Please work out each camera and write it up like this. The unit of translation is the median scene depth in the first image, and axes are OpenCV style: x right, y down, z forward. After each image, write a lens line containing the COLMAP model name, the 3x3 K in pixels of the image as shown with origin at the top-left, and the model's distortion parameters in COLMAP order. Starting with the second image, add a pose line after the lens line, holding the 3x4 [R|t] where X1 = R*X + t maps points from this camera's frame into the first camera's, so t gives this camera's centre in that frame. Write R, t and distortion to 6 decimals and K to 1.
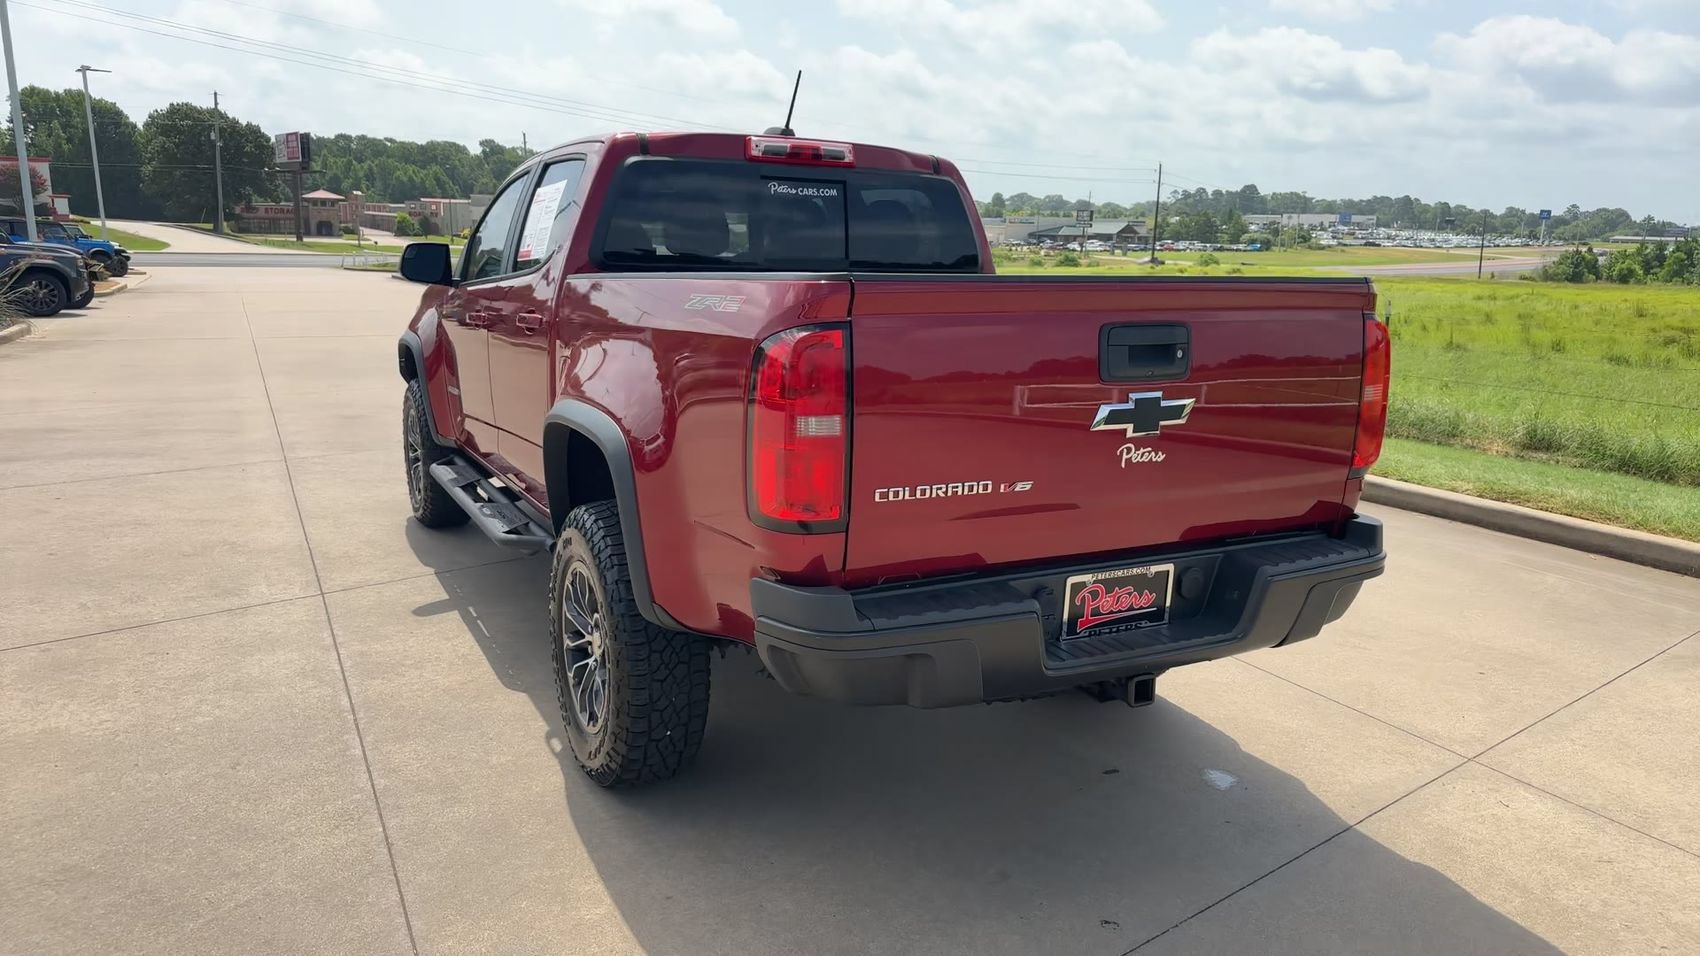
lens RADIAL K [[1175.6, 0, 850.0], [0, 1175.6, 478.0], [0, 0, 1]] dist [0.006936, -0.004302]
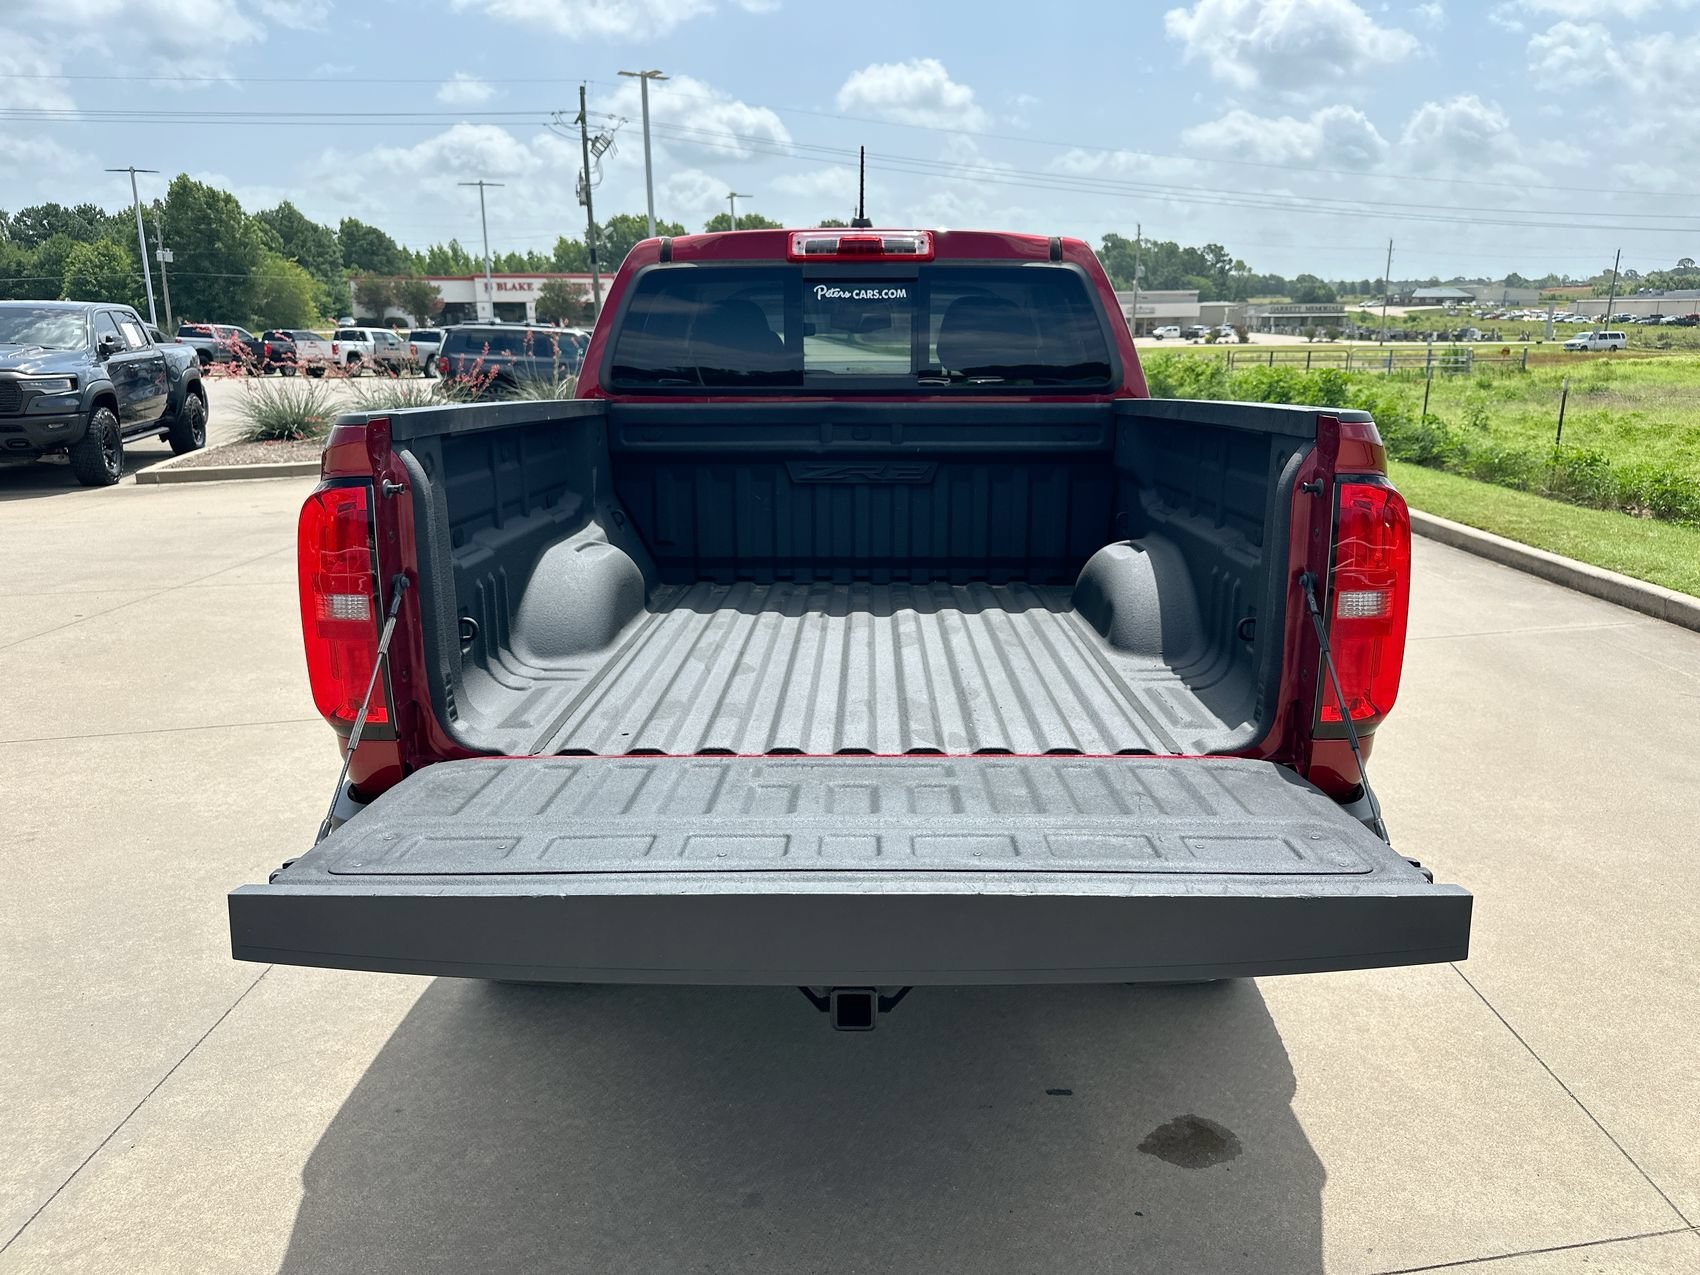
lens RADIAL K [[1239.6, 0, 847.2], [0, 1239.6, 607.5], [0, 0, 1]] dist [0.005375, 0.002278]
pose [[0.876054, 0.078909, -0.475712, 0.378528], [-0.071666, 0.996870, 0.033379, -0.052381], [0.476857, 0.004851, 0.878968, 0.229483]]
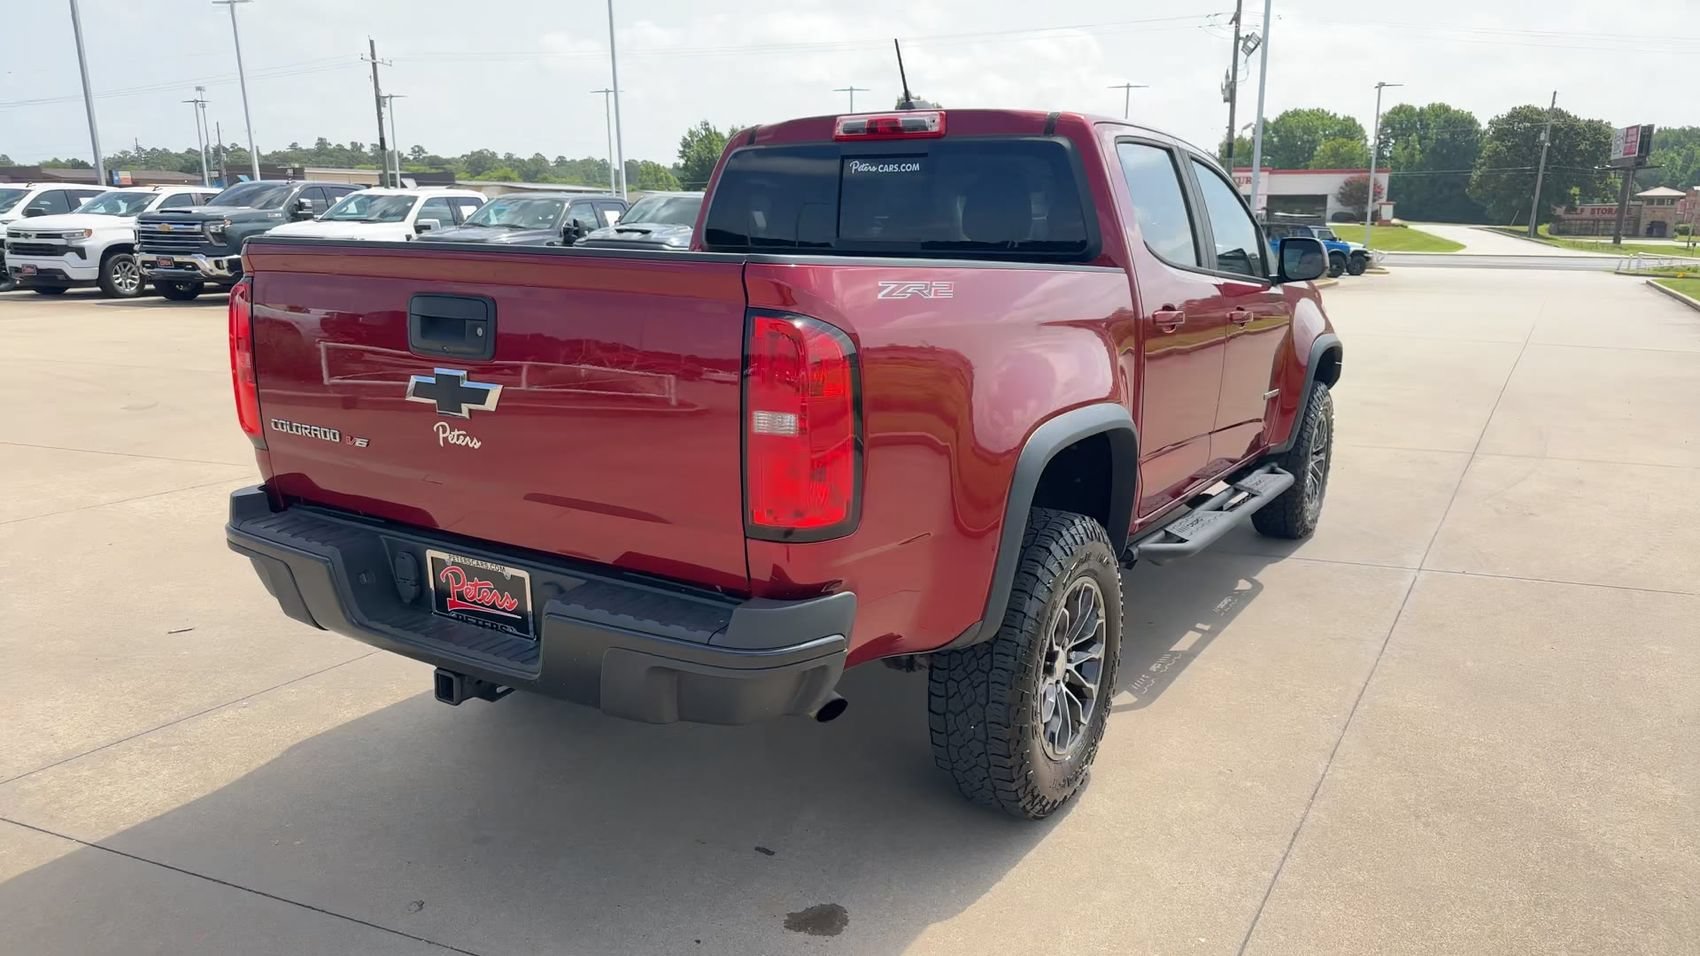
lens RADIAL K [[1152.6, 0, 850.0], [0, 1152.6, 478.0], [0, 0, 1]] dist [0.052128, -0.058907]
pose [[0.510368, 0.167735, -0.843439, 0.762050], [-0.168283, 0.981311, 0.093325, -0.080709], [0.843330, 0.094307, 0.529056, 0.502590]]
